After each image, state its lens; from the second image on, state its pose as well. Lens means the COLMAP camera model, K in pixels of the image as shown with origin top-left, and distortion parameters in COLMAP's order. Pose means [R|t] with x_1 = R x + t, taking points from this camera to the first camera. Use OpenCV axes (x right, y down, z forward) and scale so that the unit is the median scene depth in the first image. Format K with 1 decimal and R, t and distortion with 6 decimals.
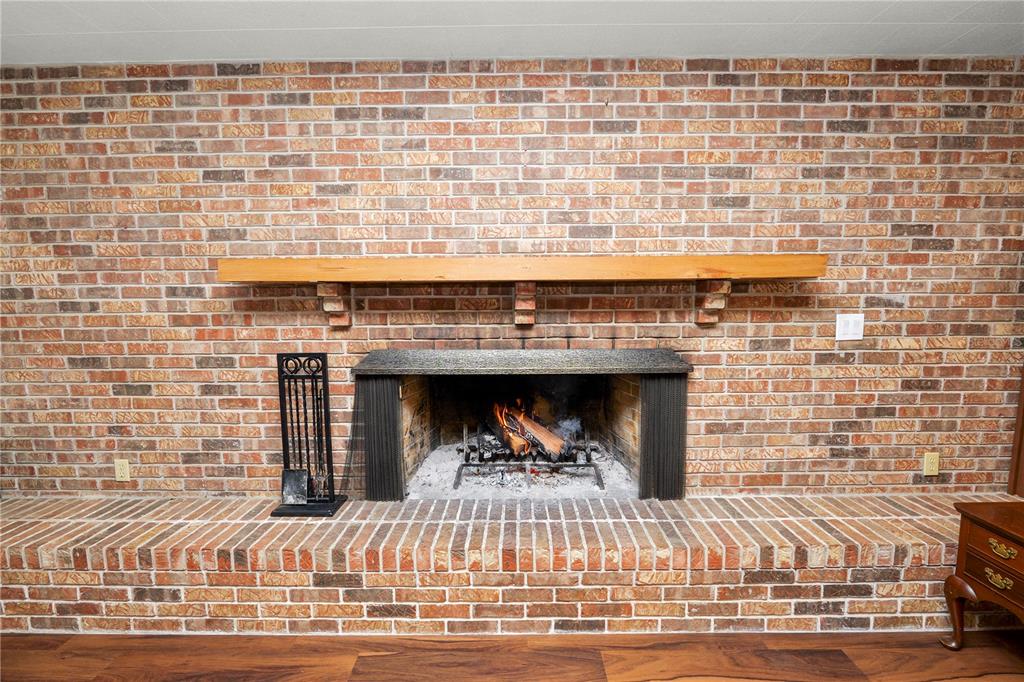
lens RADIAL K [[418.1, 0, 512.9], [0, 418.1, 337.7], [0, 0, 1]] dist [-0.011058, 0.000108]
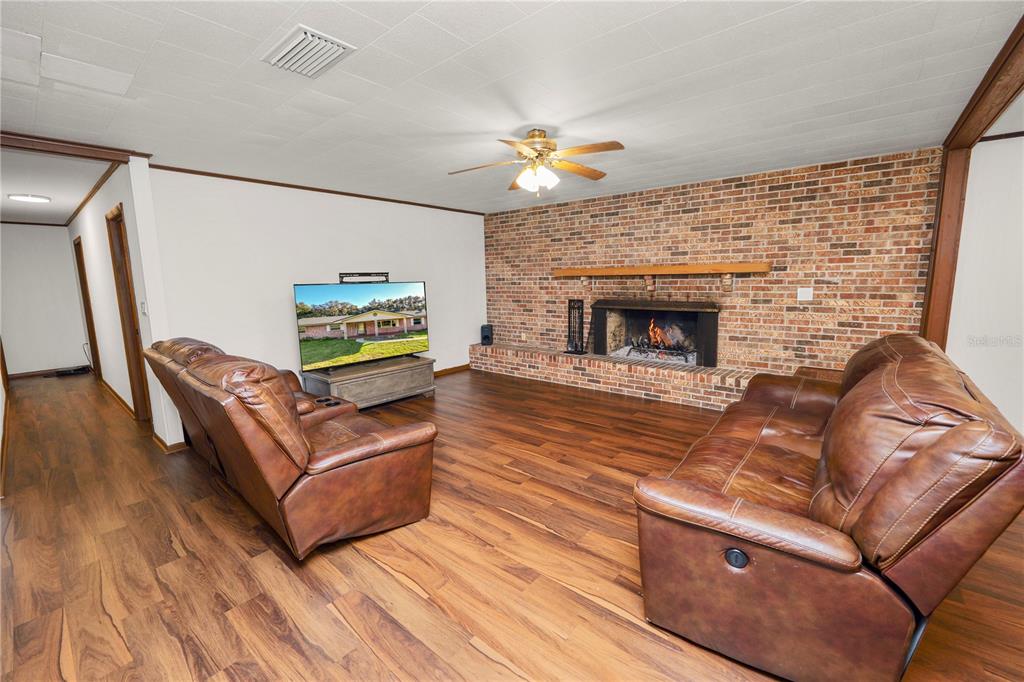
lens RADIAL K [[419.6, 0, 509.5], [0, 419.6, 337.3], [0, 0, 1]] dist [-0.010680, 0.000274]
pose [[0.767501, 0.082667, -0.635695, 1.047472], [-0.046581, 0.996221, 0.073312, 0.108744], [0.639353, -0.026656, 0.768452, -1.595633]]
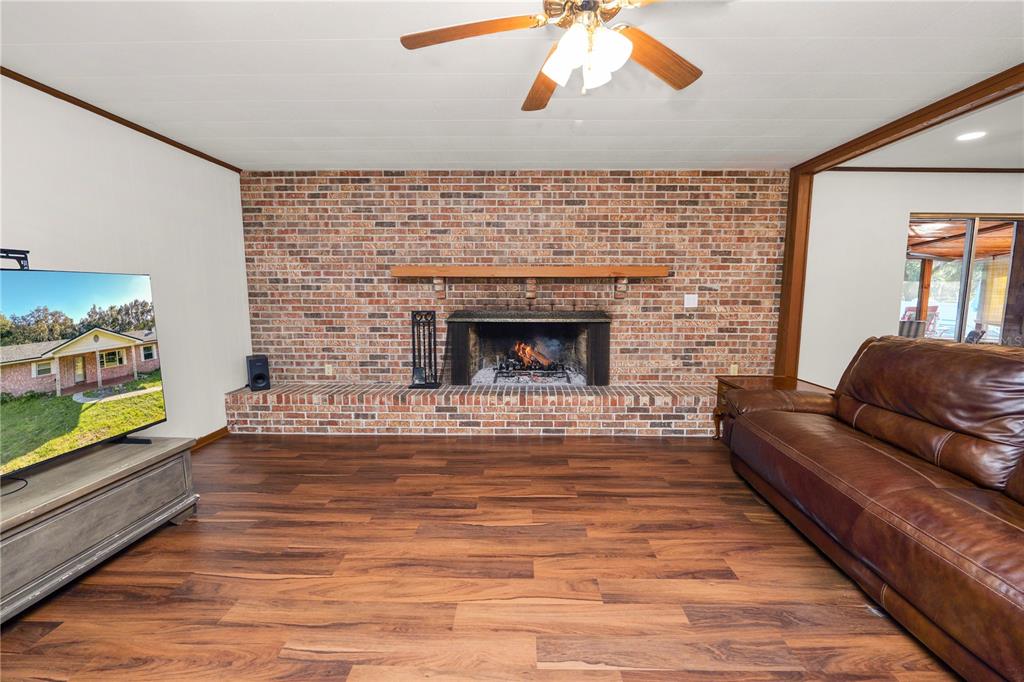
lens RADIAL K [[420.9, 0, 516.1], [0, 420.9, 338.6], [0, 0, 1]] dist [-0.011792, 0.000143]
pose [[0.999885, 0.009830, -0.011506, -0.018307], [-0.009596, 0.999749, 0.020235, 0.129327], [0.011702, -0.020123, 0.999729, -1.094366]]
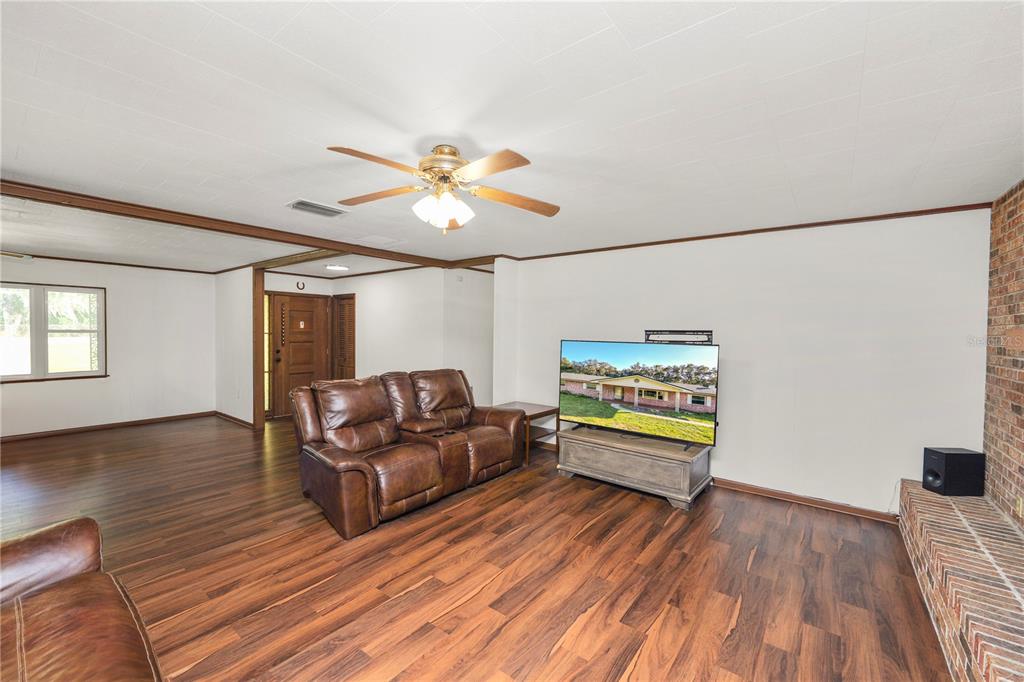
lens RADIAL K [[407.7, 0, 508.5], [0, 407.7, 340.0], [0, 0, 1]] dist [-0.000866, 0.000043]
pose [[-0.611791, 0.017094, -0.790835, 0.881836], [-0.077090, 0.993719, 0.081116, -0.132300], [0.787254, 0.110592, -0.606630, 0.546892]]
